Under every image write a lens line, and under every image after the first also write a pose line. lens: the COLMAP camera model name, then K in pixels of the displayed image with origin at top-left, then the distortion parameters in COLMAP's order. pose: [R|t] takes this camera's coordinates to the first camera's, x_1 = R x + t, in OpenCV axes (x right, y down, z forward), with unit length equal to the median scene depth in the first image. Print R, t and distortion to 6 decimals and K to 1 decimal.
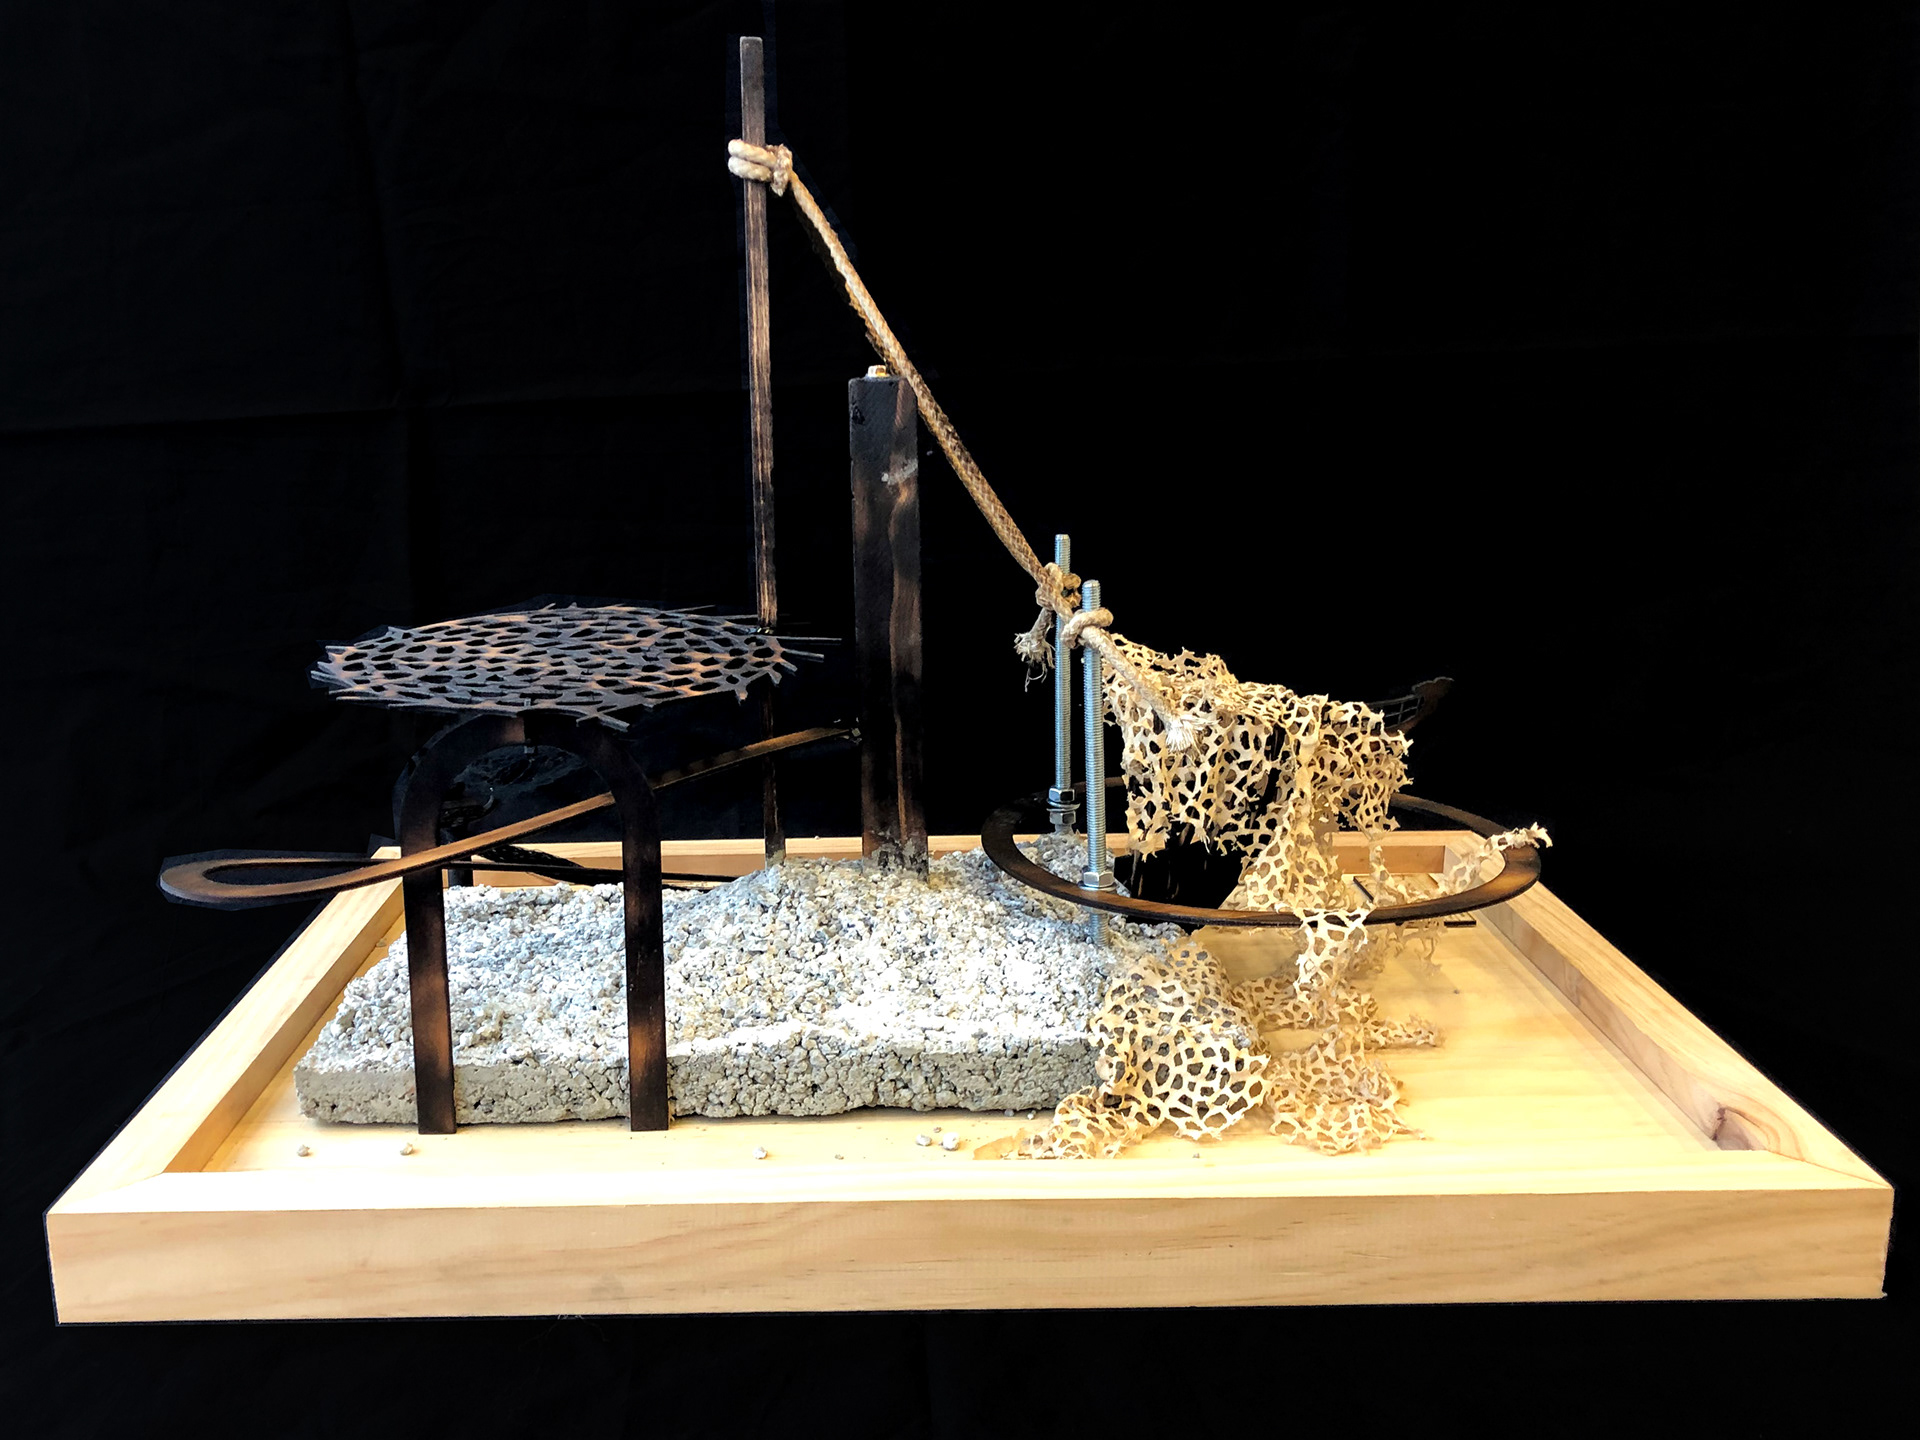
lens RADIAL K [[1569.1, 0, 952.8], [0, 1569.1, 666.9], [0, 0, 1]] dist [0.029555, -0.024801]
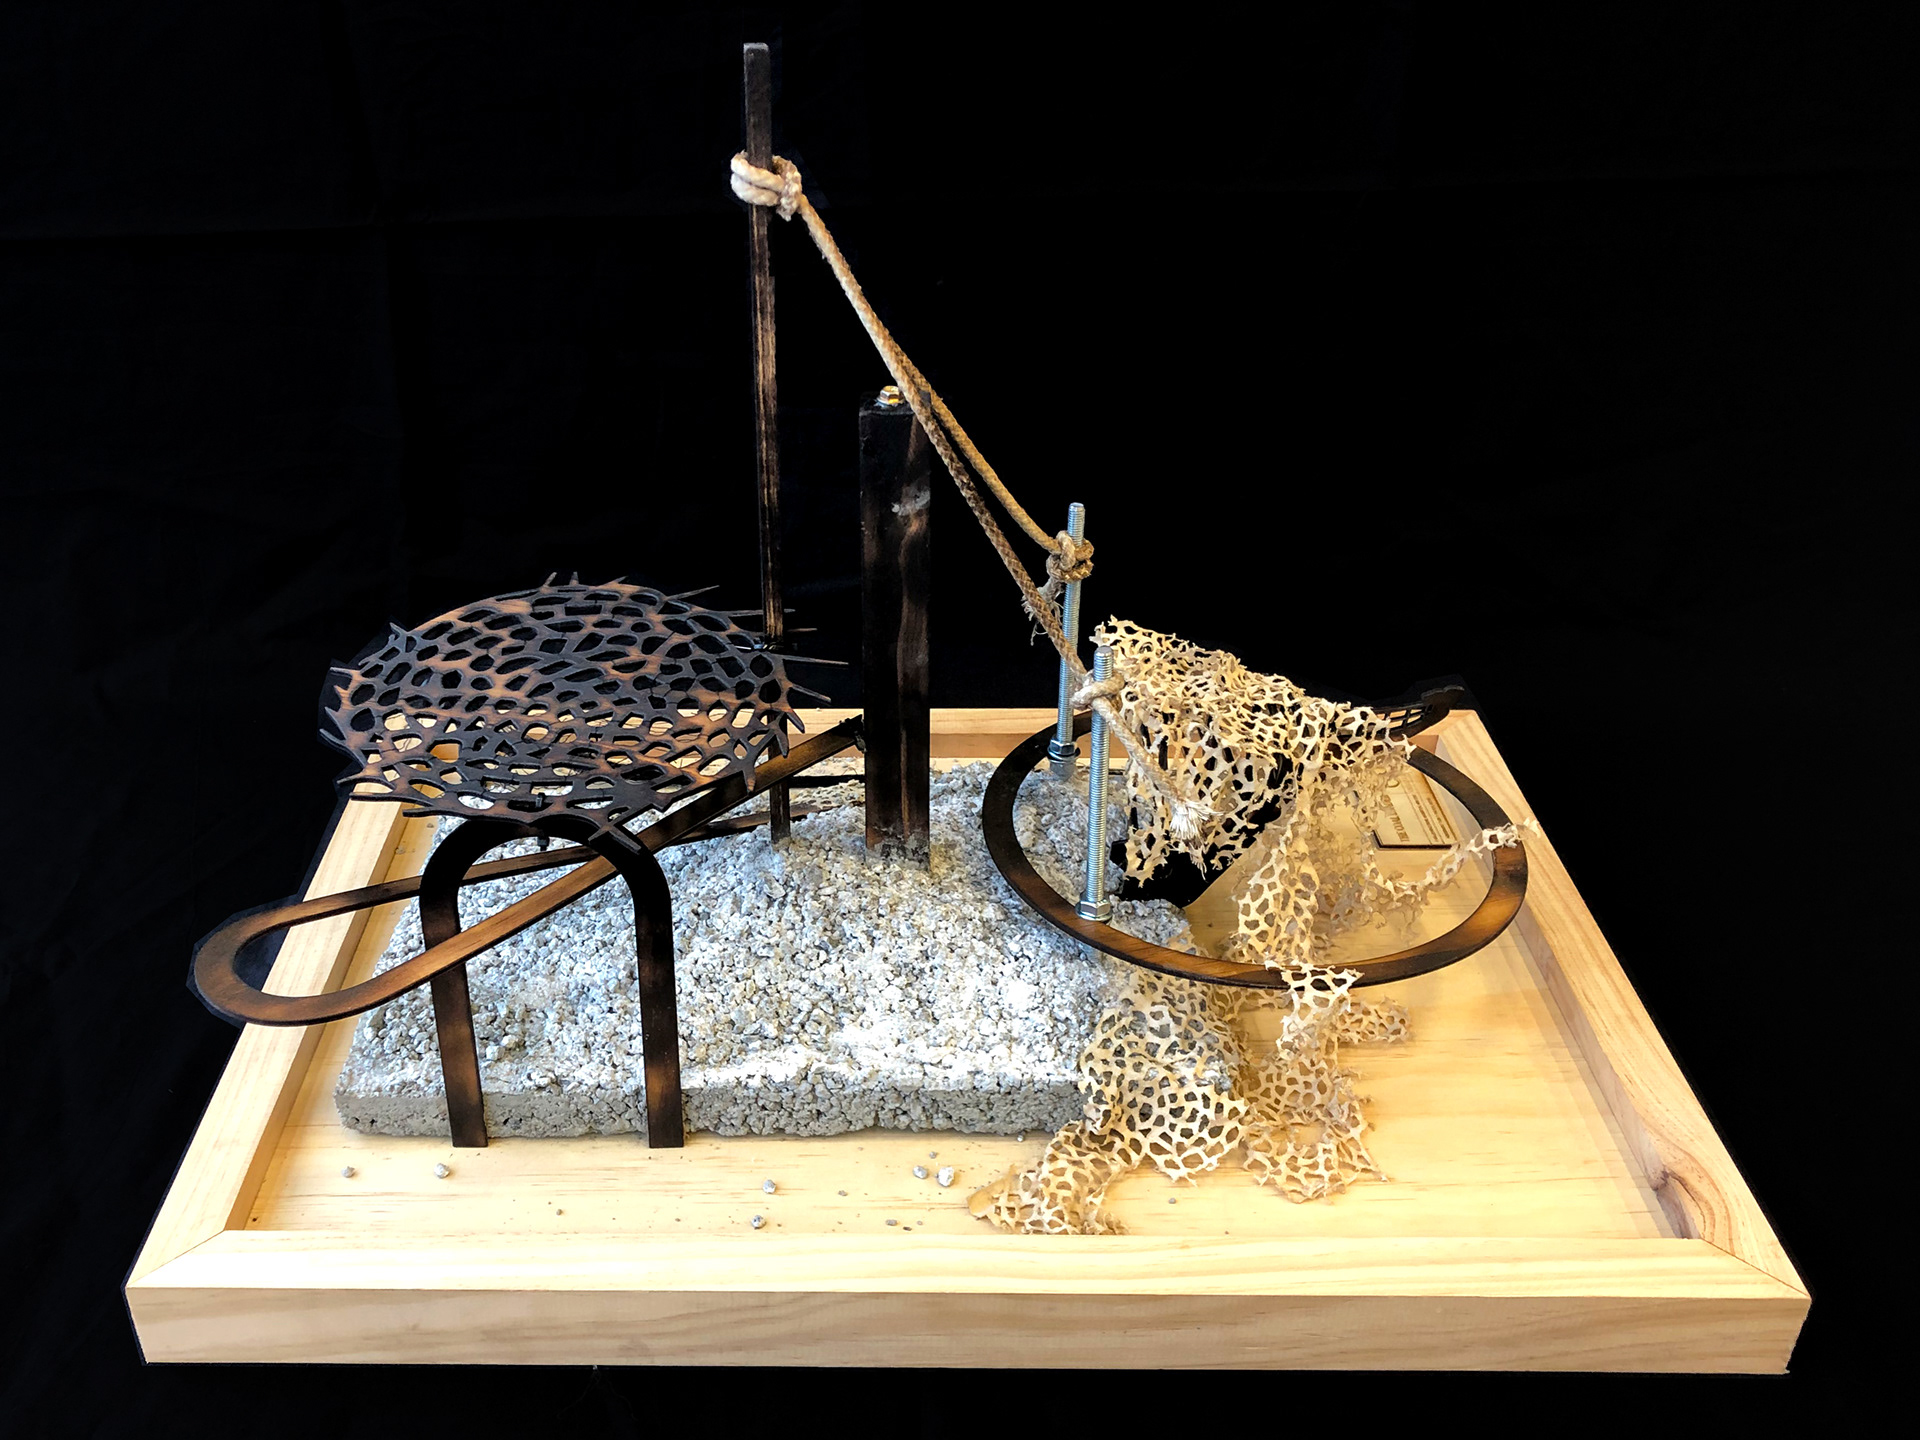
lens RADIAL K [[1569.1, 0, 930.5], [0, 1569.1, 663.1], [0, 0, 1]] dist [0.029555, -0.024801]
pose [[0.999578, 0.028518, -0.005500, -0.014673], [-0.025969, 0.962395, 0.270411, -0.305128], [0.013005, -0.270154, 0.962729, 0.051600]]
